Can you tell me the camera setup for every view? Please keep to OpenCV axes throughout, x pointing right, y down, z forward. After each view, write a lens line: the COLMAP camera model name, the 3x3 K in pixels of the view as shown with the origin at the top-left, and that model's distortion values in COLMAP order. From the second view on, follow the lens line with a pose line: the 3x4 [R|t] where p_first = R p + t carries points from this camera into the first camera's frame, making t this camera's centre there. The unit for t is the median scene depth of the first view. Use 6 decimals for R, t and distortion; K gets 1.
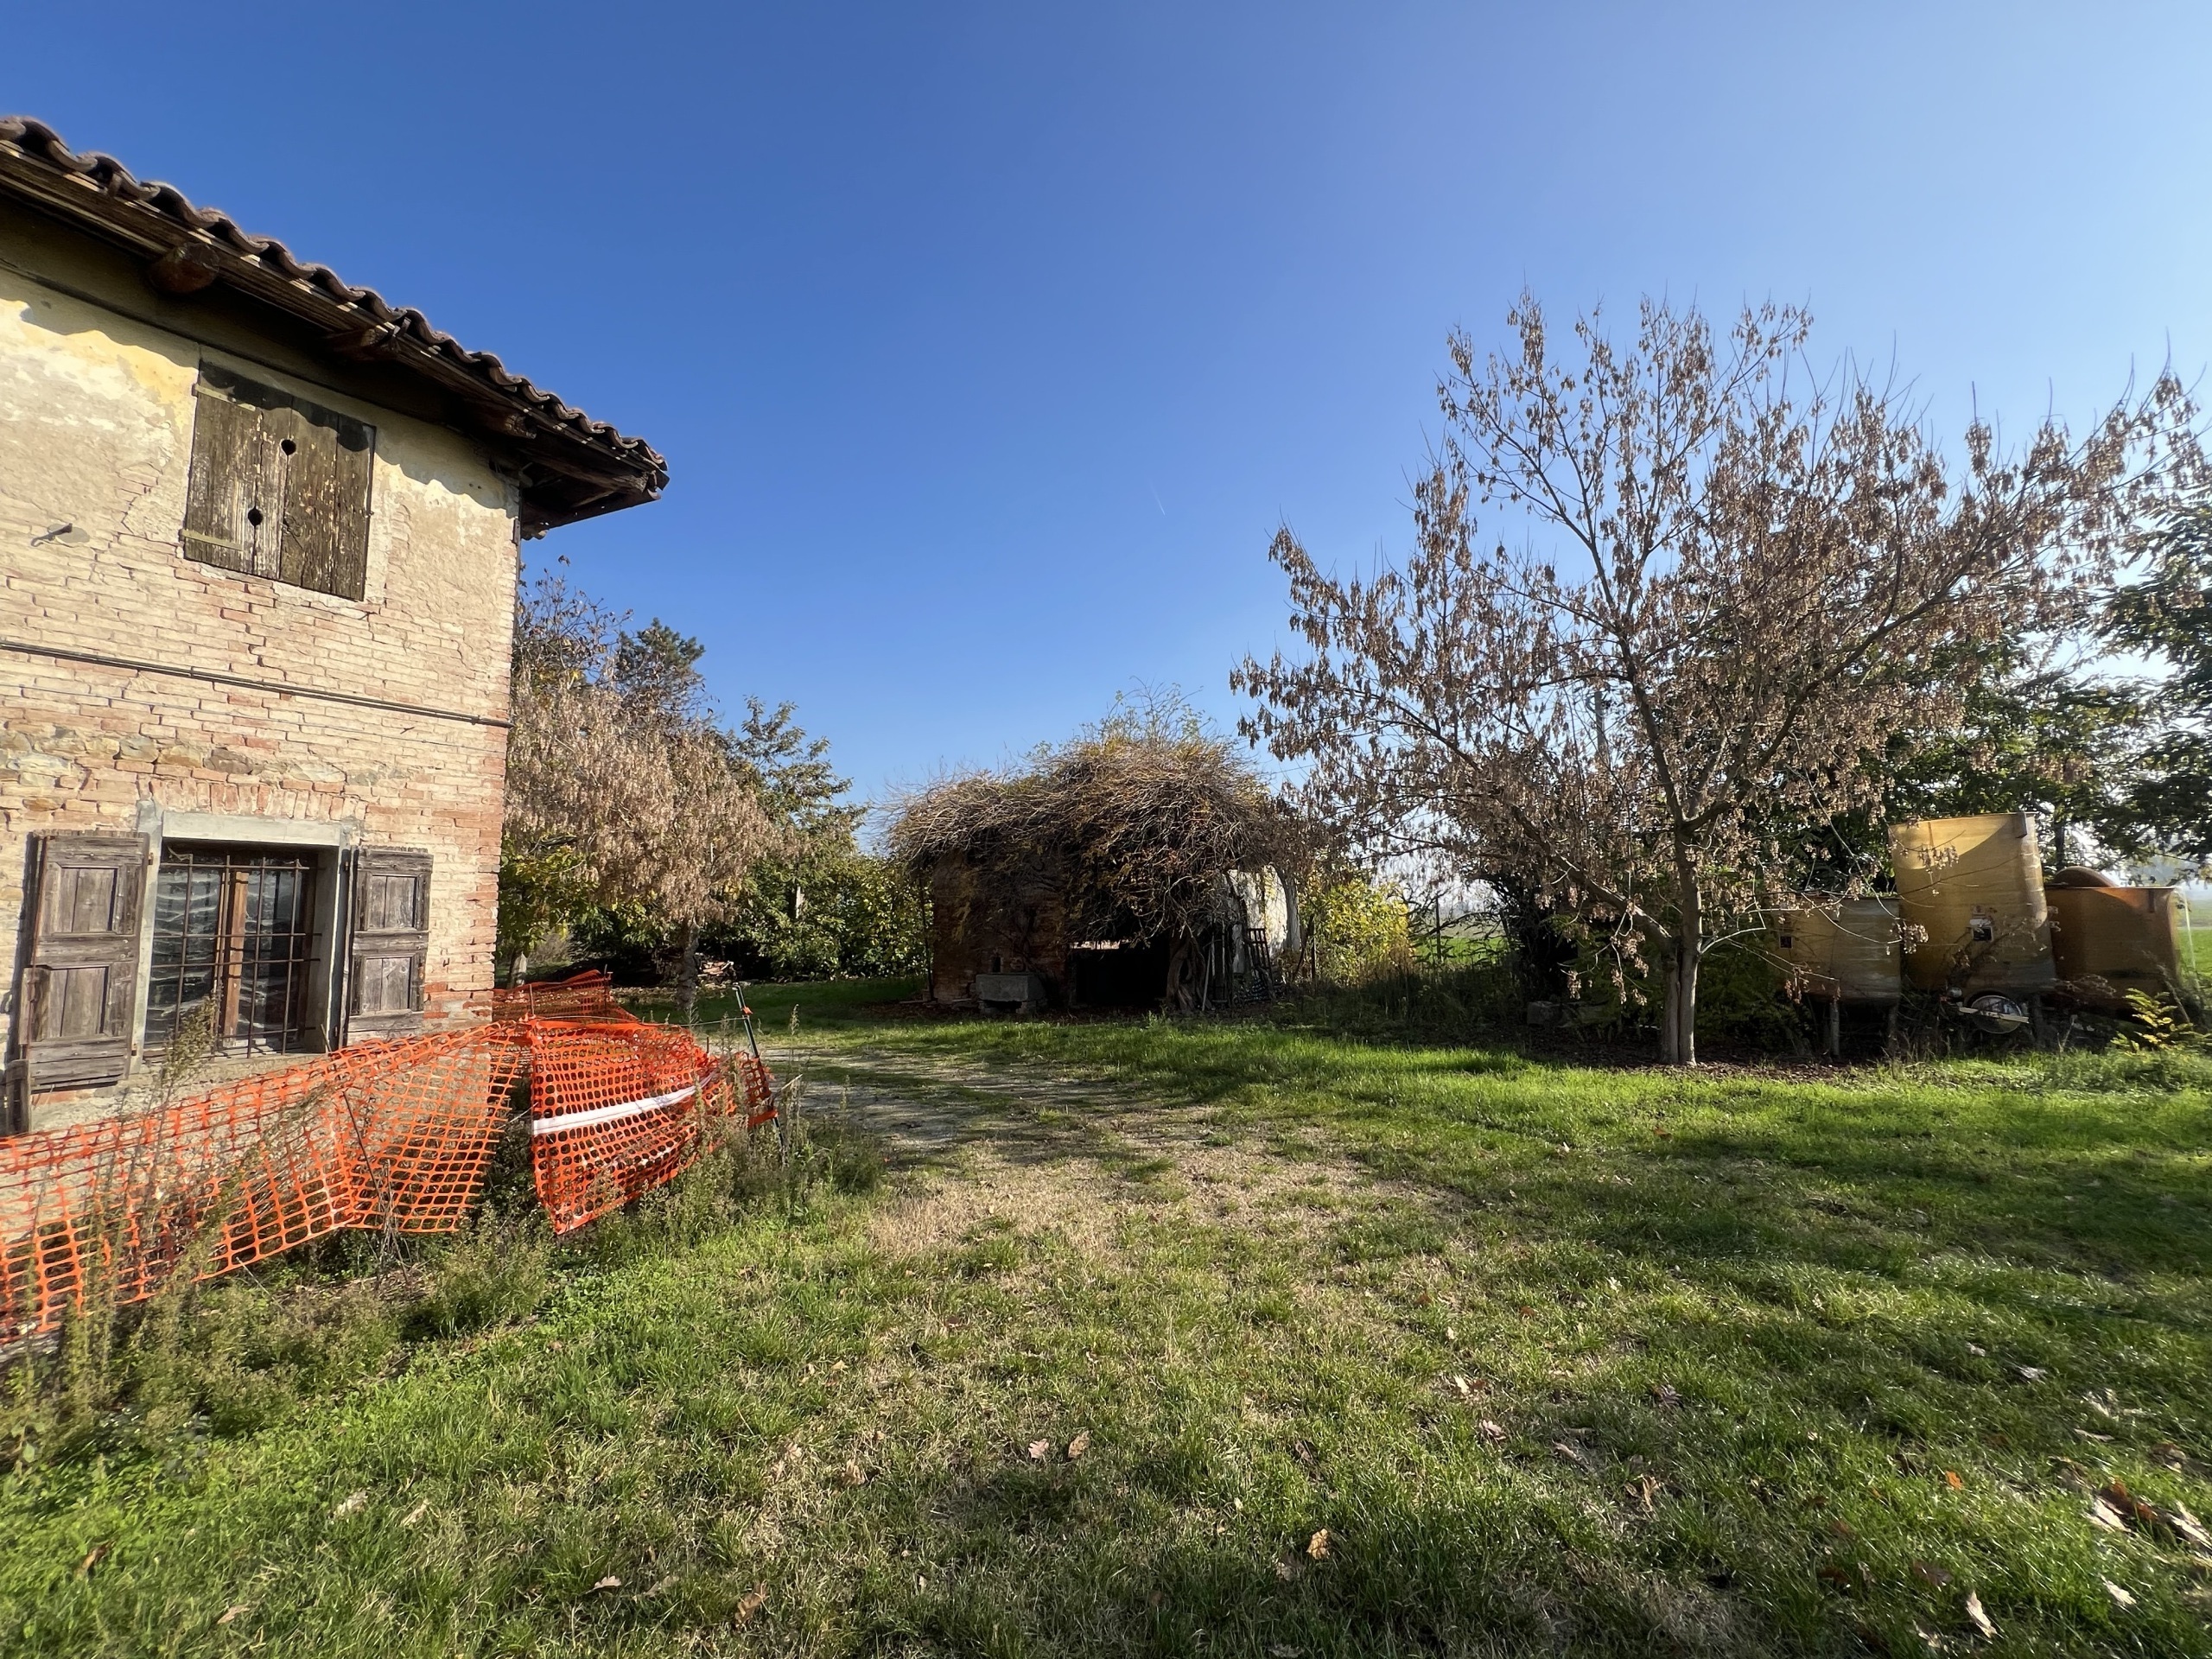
lens RADIAL K [[890.6, 0, 1116.0], [0, 890.6, 833.7], [0, 0, 1]] dist [-0.001917, 0.000883]
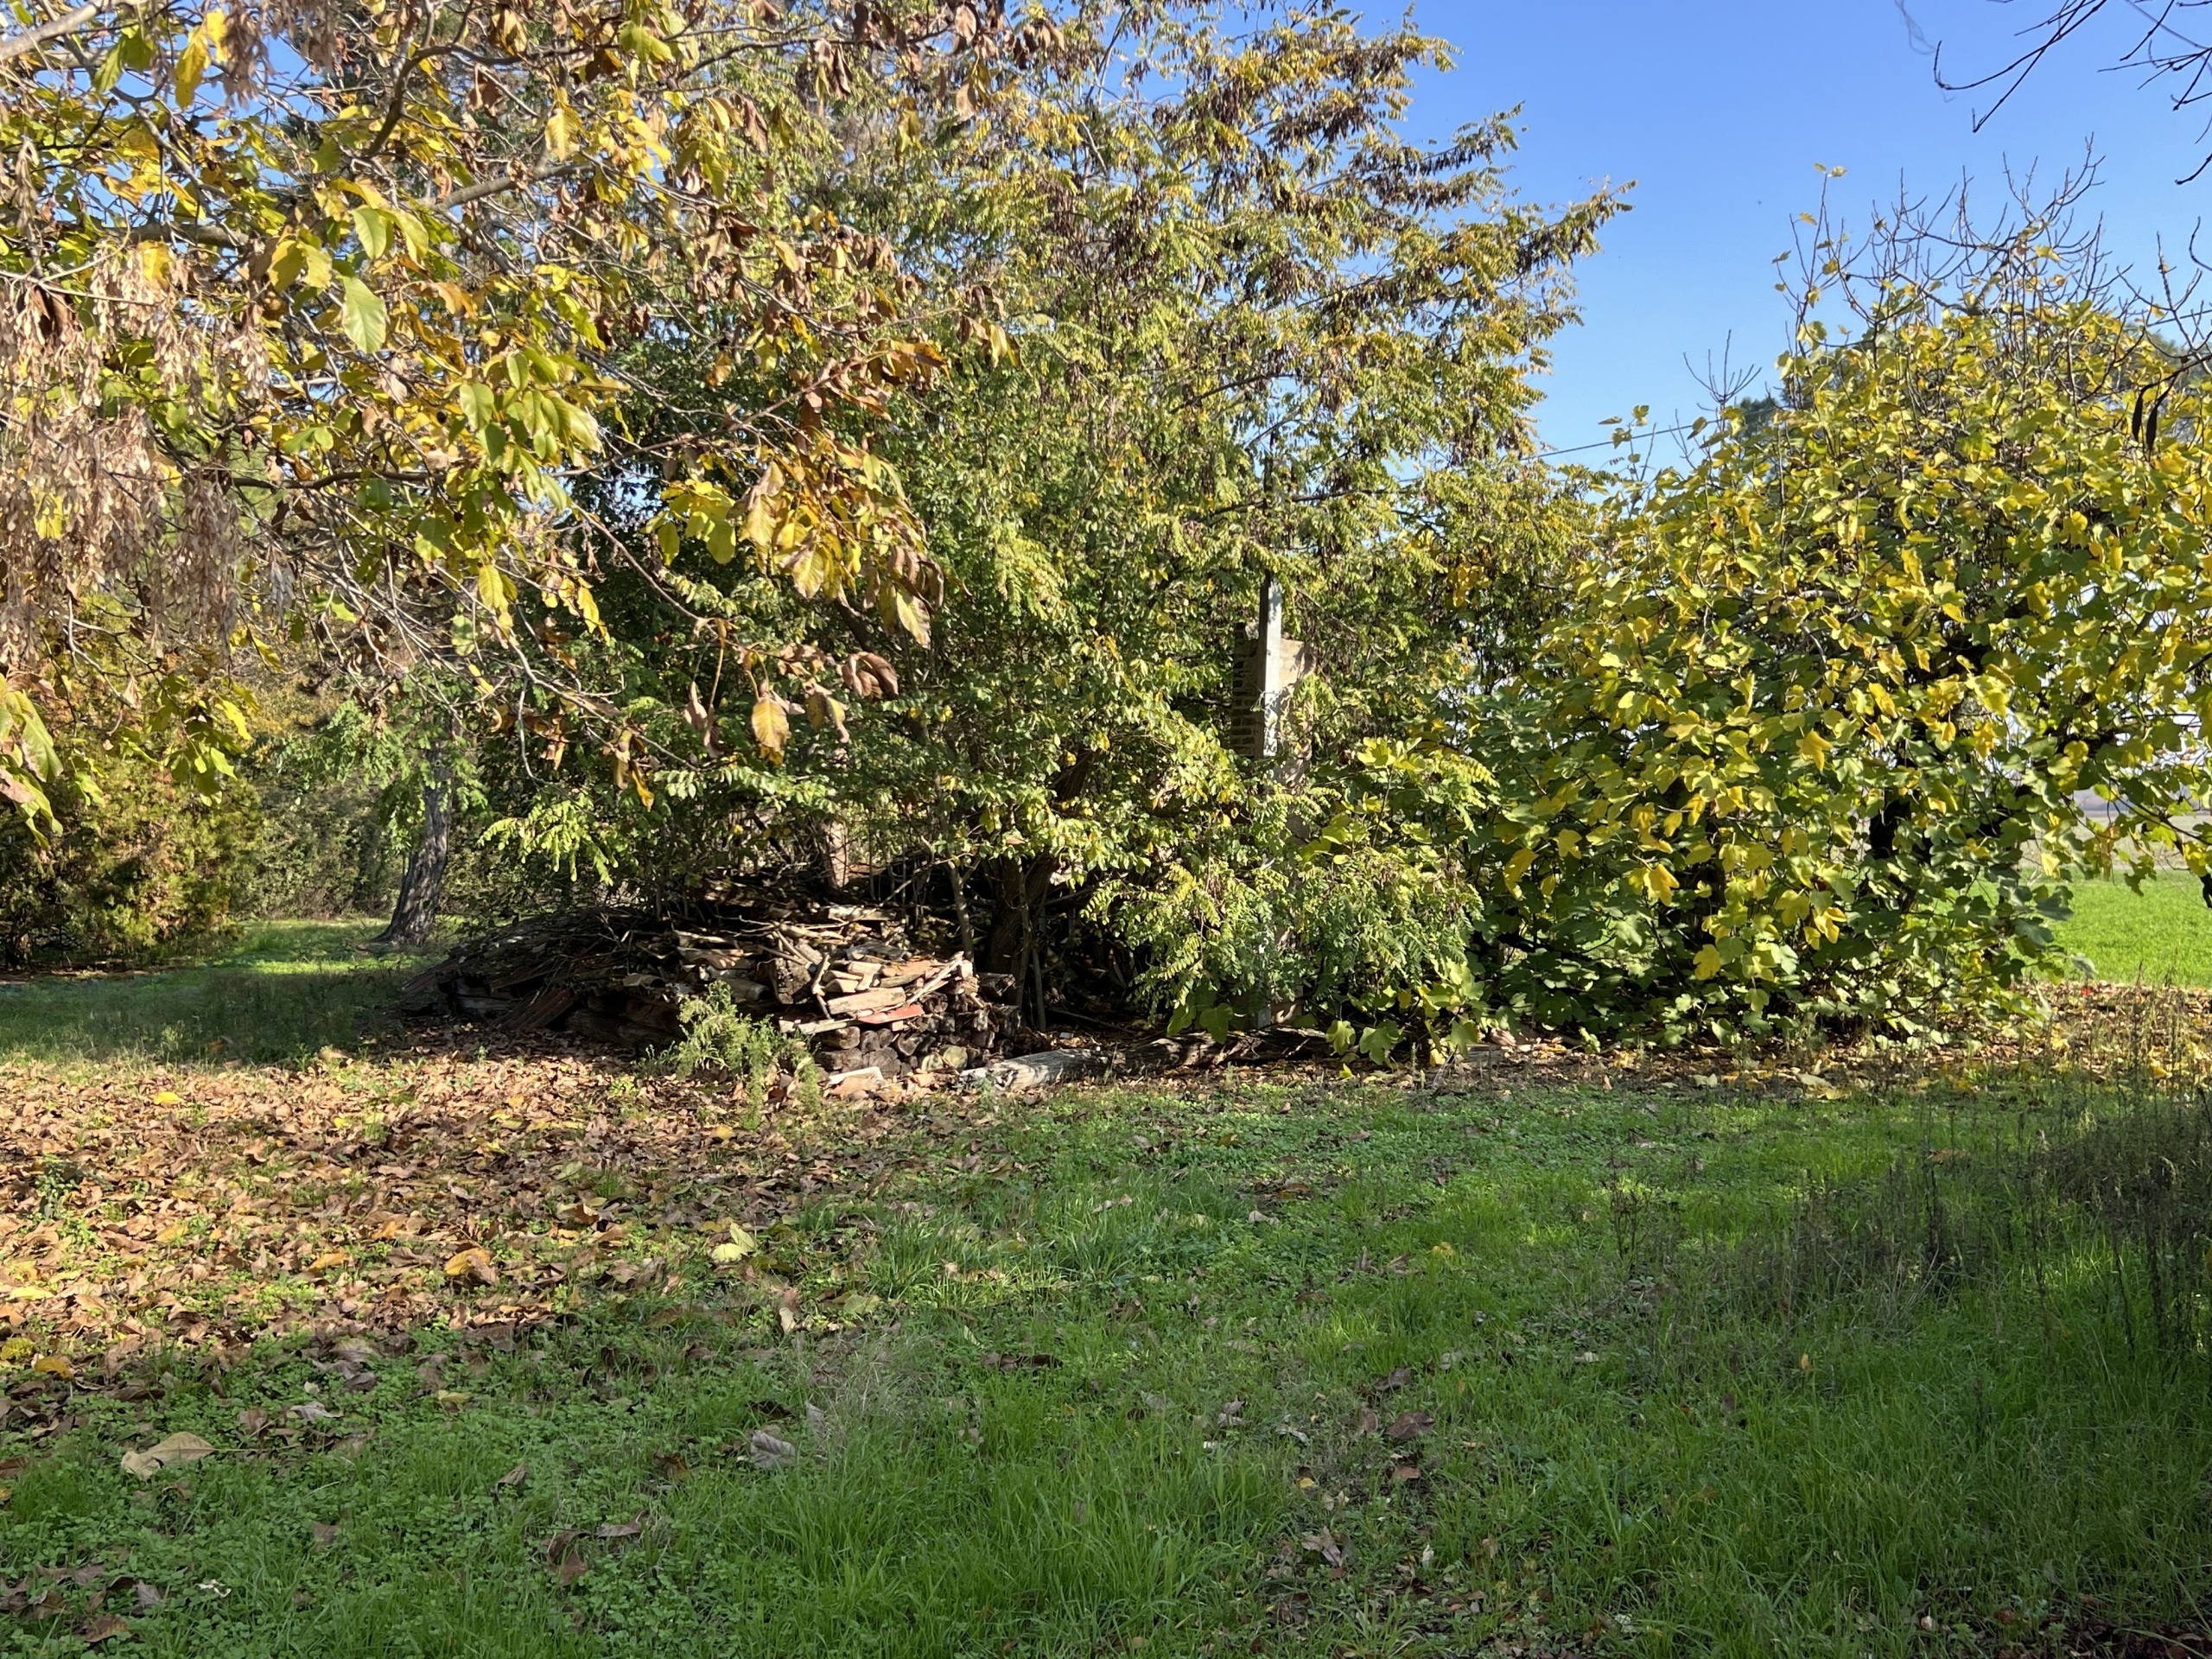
lens RADIAL K [[1990.5, 0, 1106.7], [0, 1990.5, 827.5], [0, 0, 1]] dist [0.008720, 0.001323]
pose [[0.894649, 0.015575, -0.446498, -0.327150], [0.033729, 0.994186, 0.102262, 0.110972], [0.445495, -0.106548, 0.888922, 1.005337]]
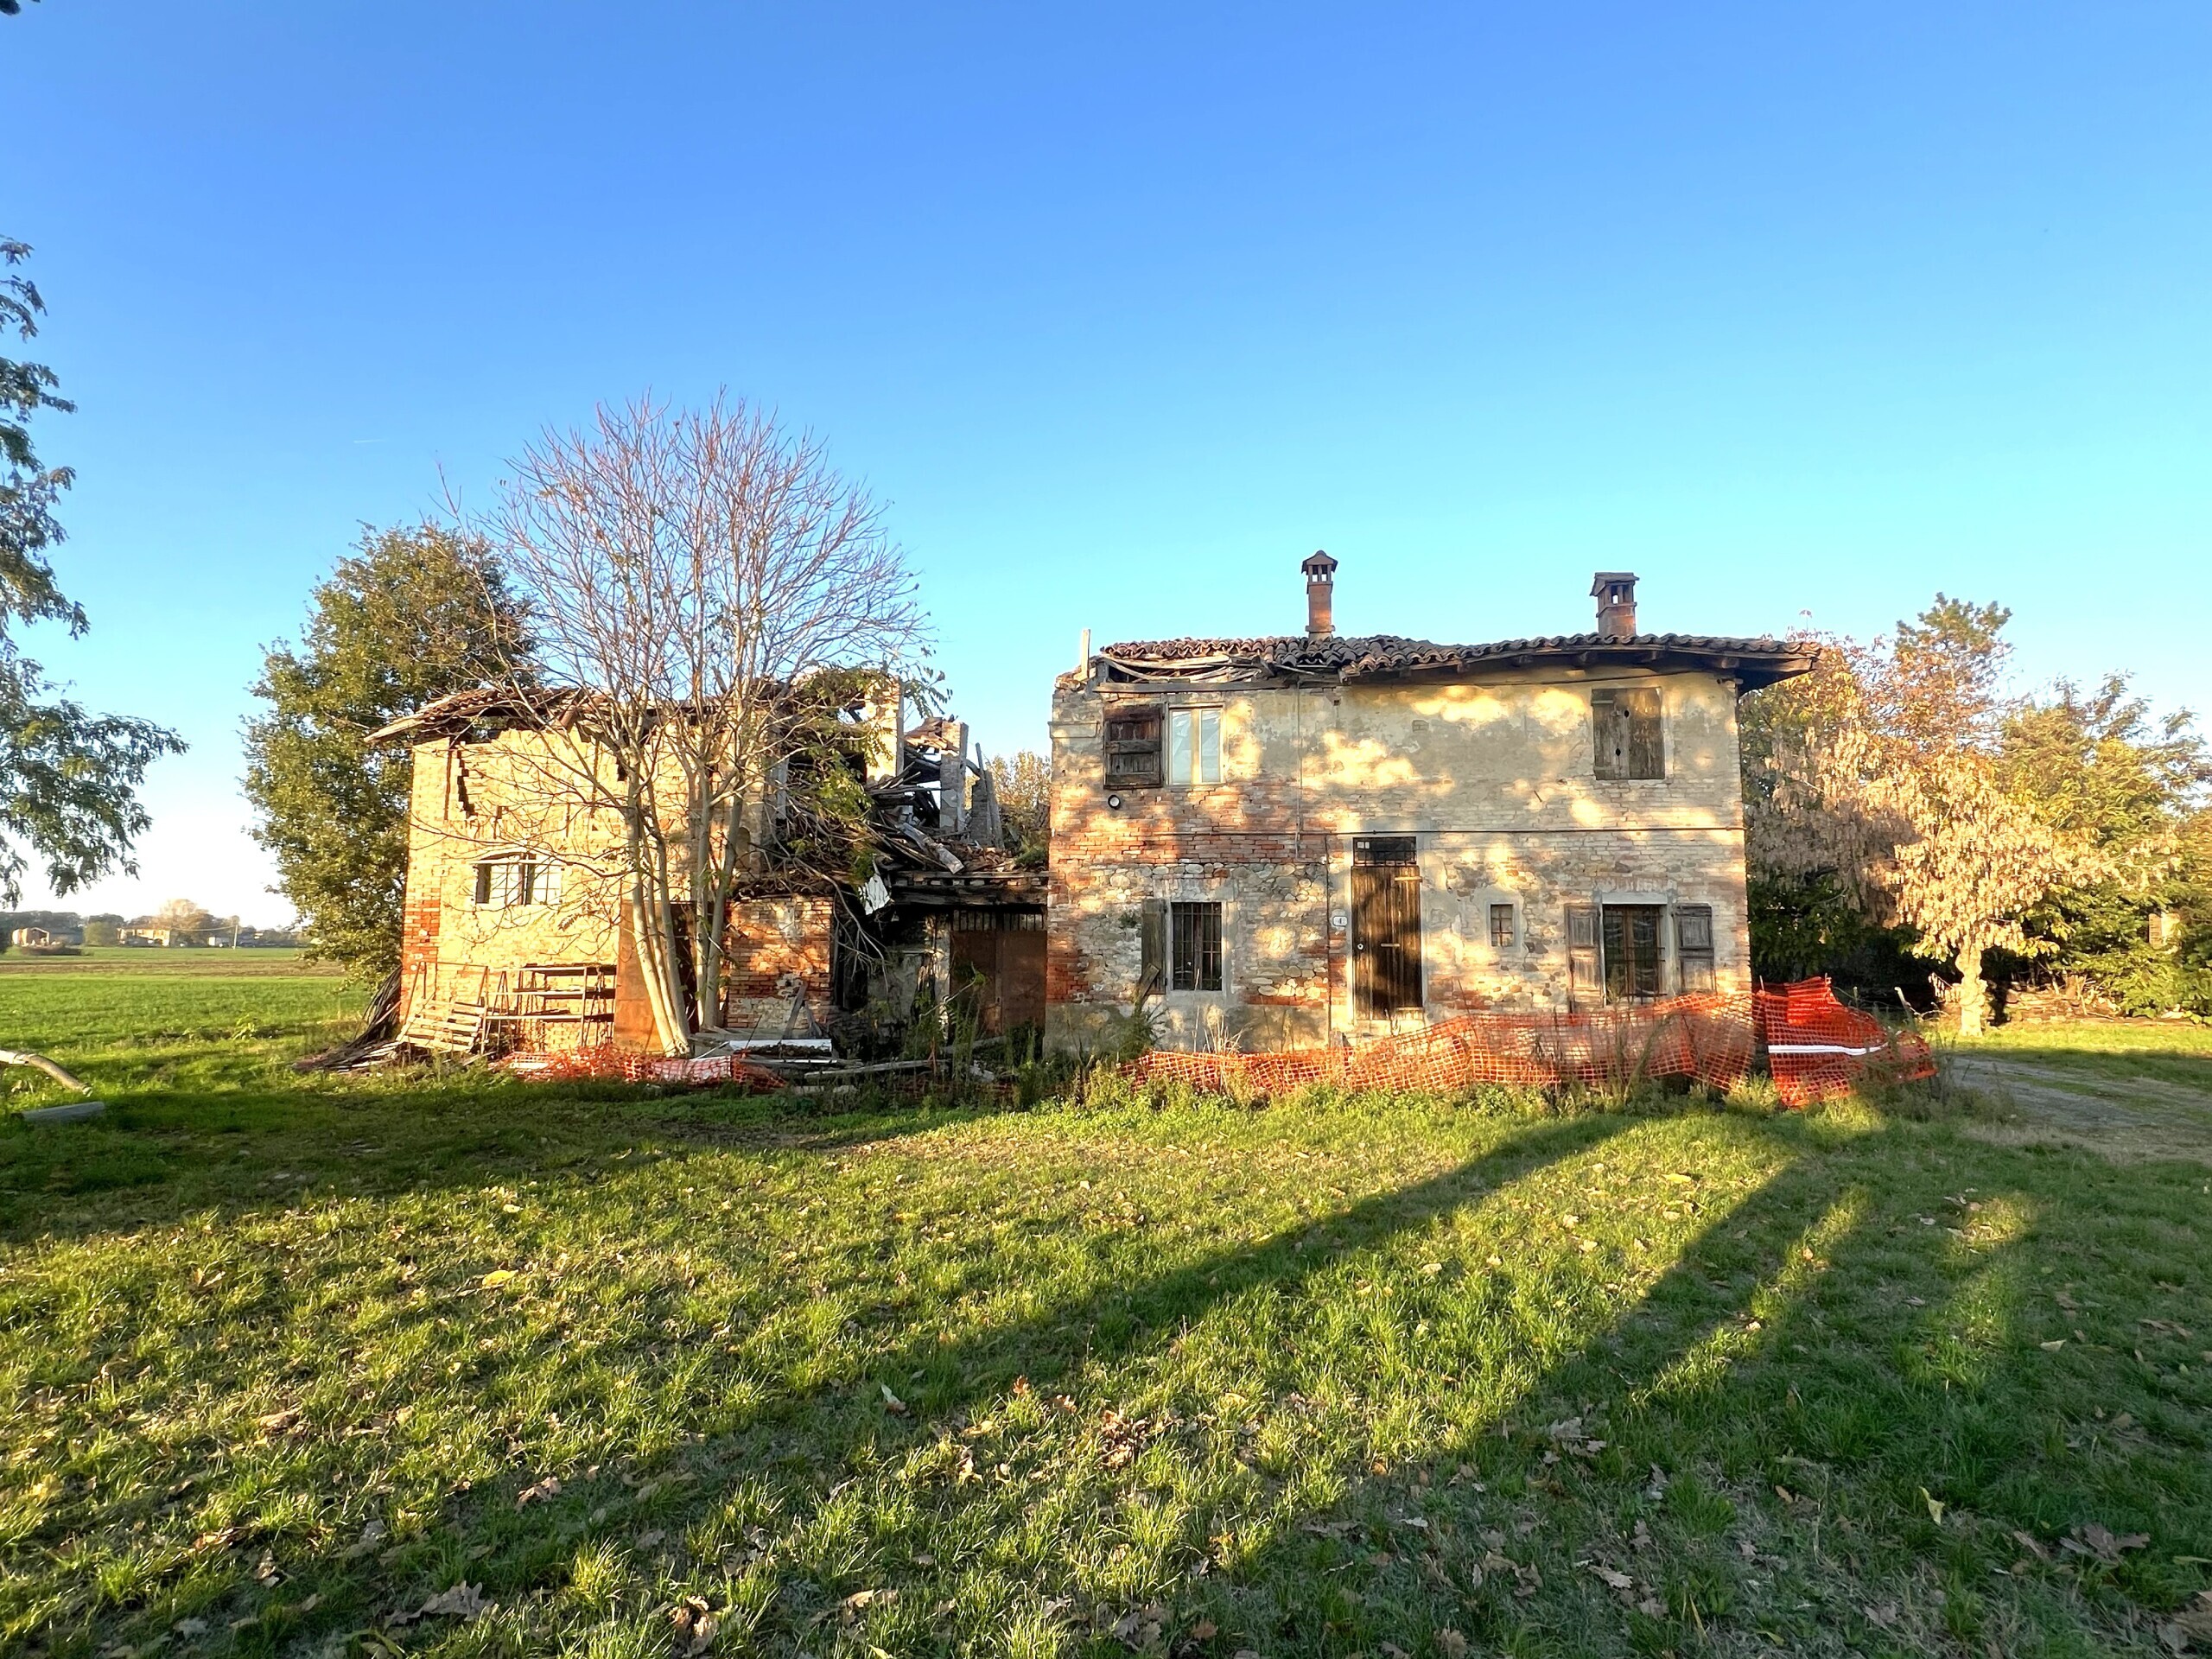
lens RADIAL K [[1042.3, 0, 1109.4], [0, 1042.3, 831.8], [0, 0, 1]] dist [0.001278, -0.000579]
pose [[0.362509, -0.081392, -0.928420, 0.296078], [0.075842, 0.995452, -0.057656, -0.037081], [0.928889, -0.049512, 0.367033, -0.350133]]
